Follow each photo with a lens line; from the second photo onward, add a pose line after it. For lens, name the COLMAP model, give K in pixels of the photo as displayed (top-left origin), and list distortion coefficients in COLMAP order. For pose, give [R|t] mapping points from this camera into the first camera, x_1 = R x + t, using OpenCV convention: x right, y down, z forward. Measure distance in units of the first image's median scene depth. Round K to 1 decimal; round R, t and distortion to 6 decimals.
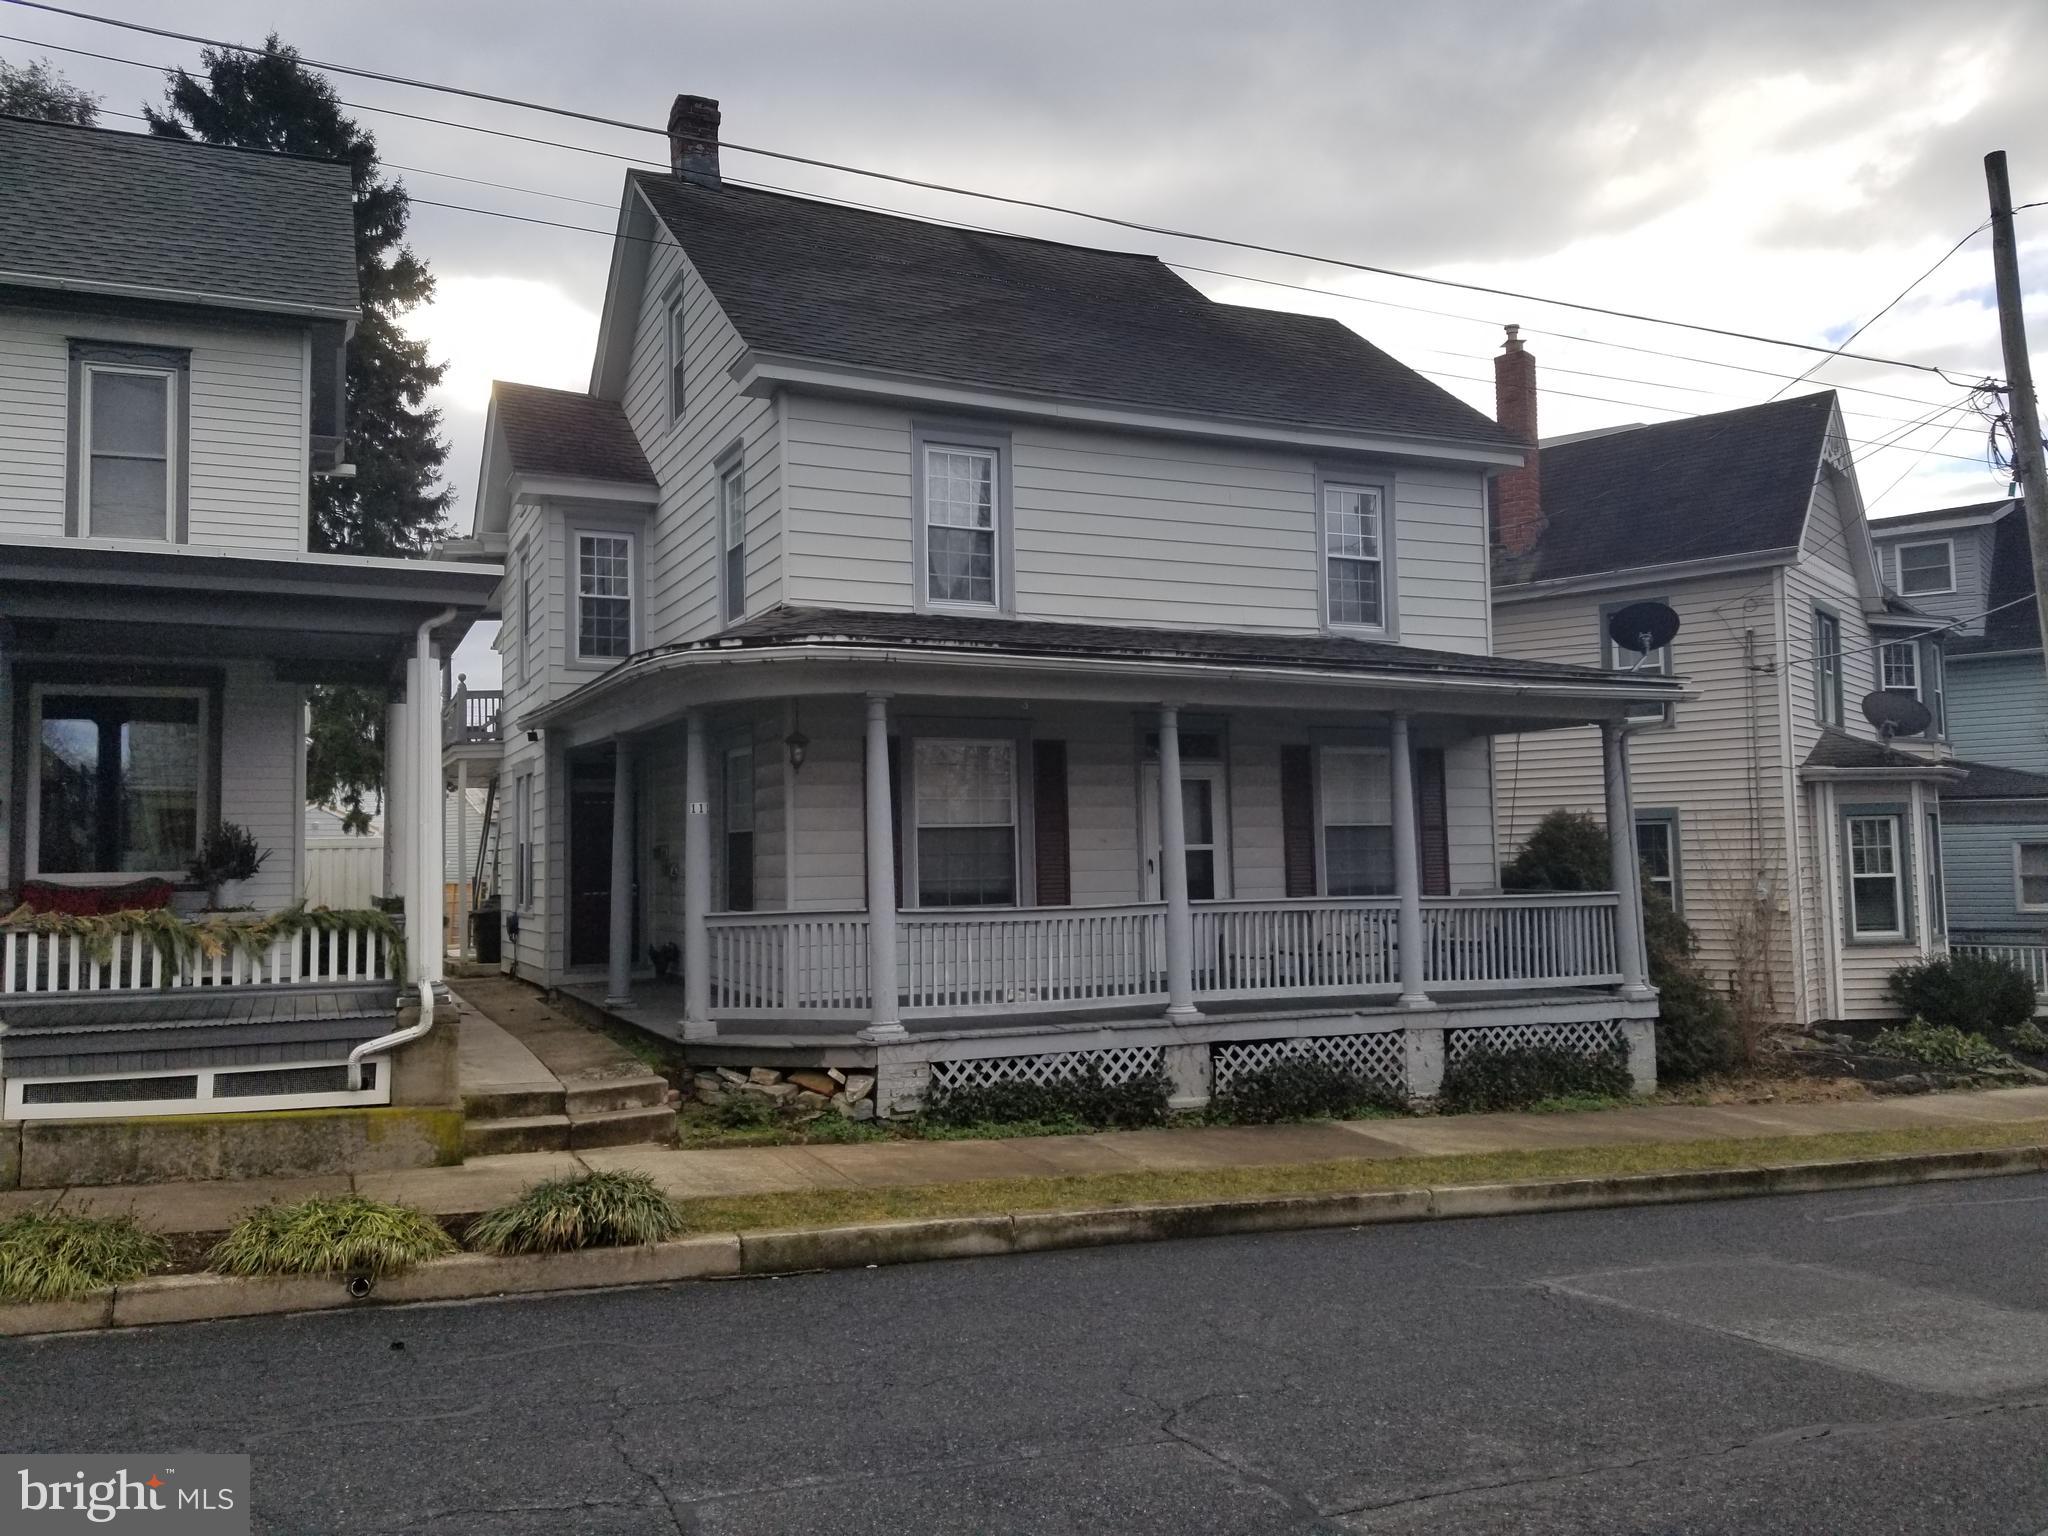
lens RADIAL K [[1576.5, 0, 989.6], [0, 1576.5, 760.2], [0, 0, 1]] dist [0.085939, -0.131434]
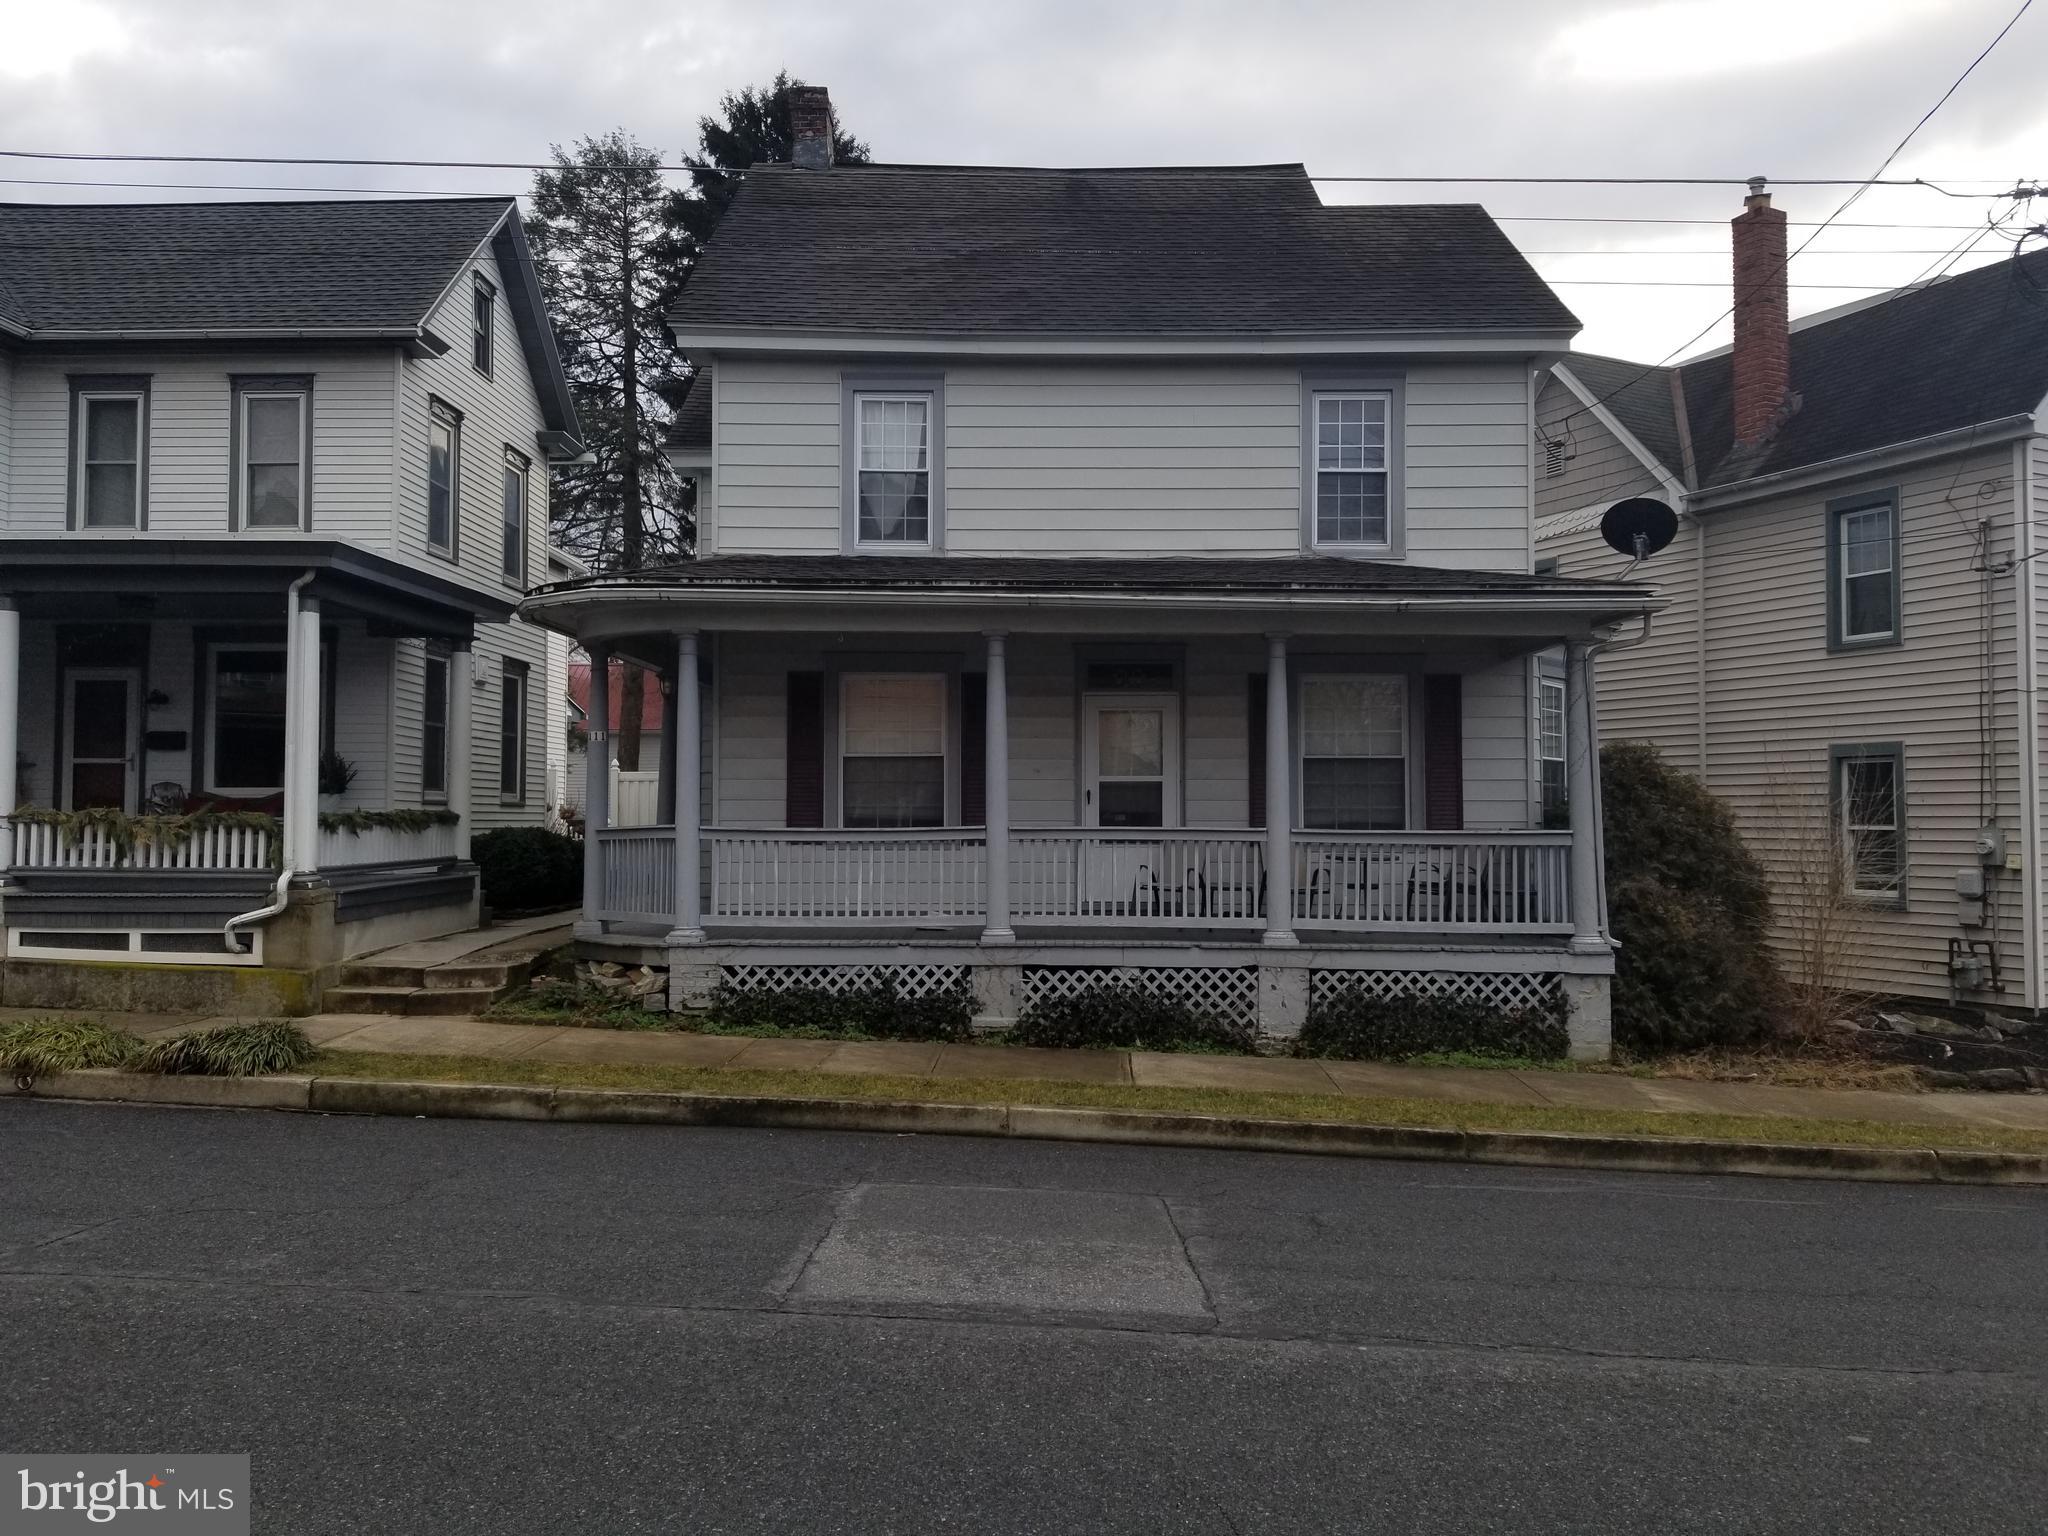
lens RADIAL K [[1569.8, 0, 1024.0], [0, 1569.8, 768.0], [0, 0, 1]] dist [0.101625, -0.170946]
pose [[0.908731, 0.004210, -0.417361, 0.547415], [0.009801, 0.999458, 0.031422, 0.019551], [0.417267, -0.032644, 0.908197, 0.086730]]
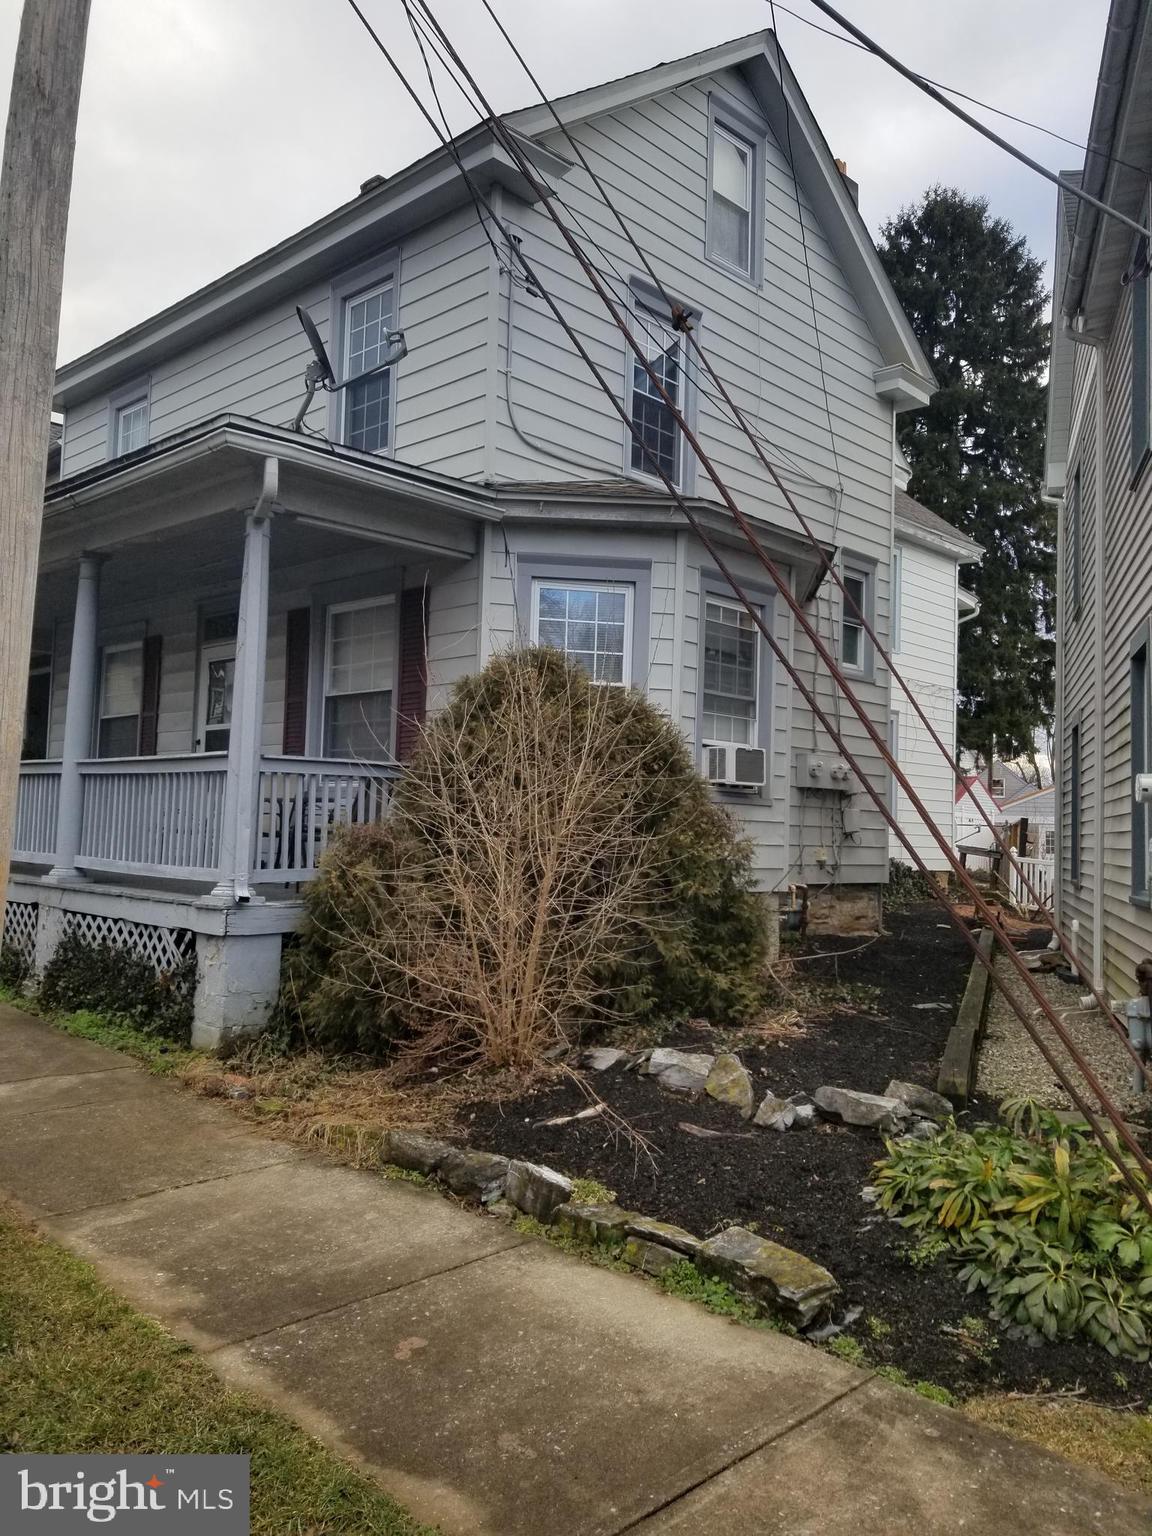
lens RADIAL K [[1177.4, 0, 576.0], [0, 1177.4, 768.0], [0, 0, 1]] dist [0.101625, -0.170946]
pose [[0.374555, -0.026503, -0.926826, 1.044622], [0.025199, 0.999513, -0.018398, 0.116233], [0.926862, -0.016464, 0.375041, 1.066331]]
